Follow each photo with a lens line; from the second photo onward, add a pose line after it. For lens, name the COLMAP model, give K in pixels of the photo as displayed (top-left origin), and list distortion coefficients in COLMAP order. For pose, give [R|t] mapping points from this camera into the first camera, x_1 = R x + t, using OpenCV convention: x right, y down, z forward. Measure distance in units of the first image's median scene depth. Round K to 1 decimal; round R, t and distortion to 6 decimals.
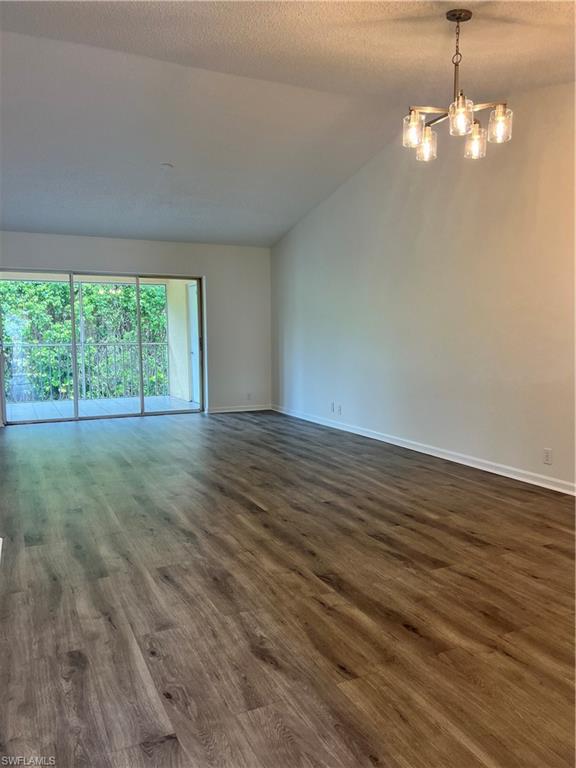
lens RADIAL K [[572.6, 0, 288.0], [0, 572.6, 384.0], [0, 0, 1]] dist [0.010164, 0.002482]
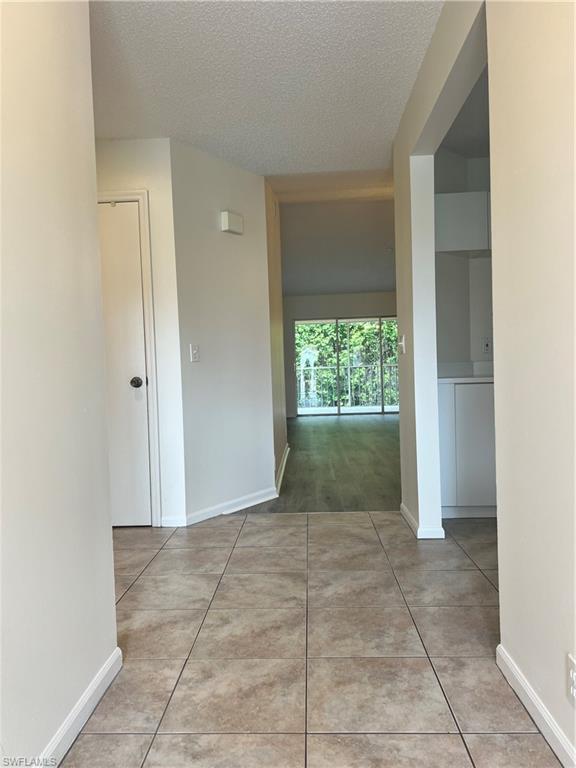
lens RADIAL K [[572.6, 0, 288.0], [0, 572.6, 384.0], [0, 0, 1]] dist [0.010164, 0.002482]
pose [[0.881458, -0.014514, -0.472039, 0.206943], [-0.008476, 0.998880, -0.046540, 0.048149], [0.472186, 0.045024, 0.880349, -0.362774]]
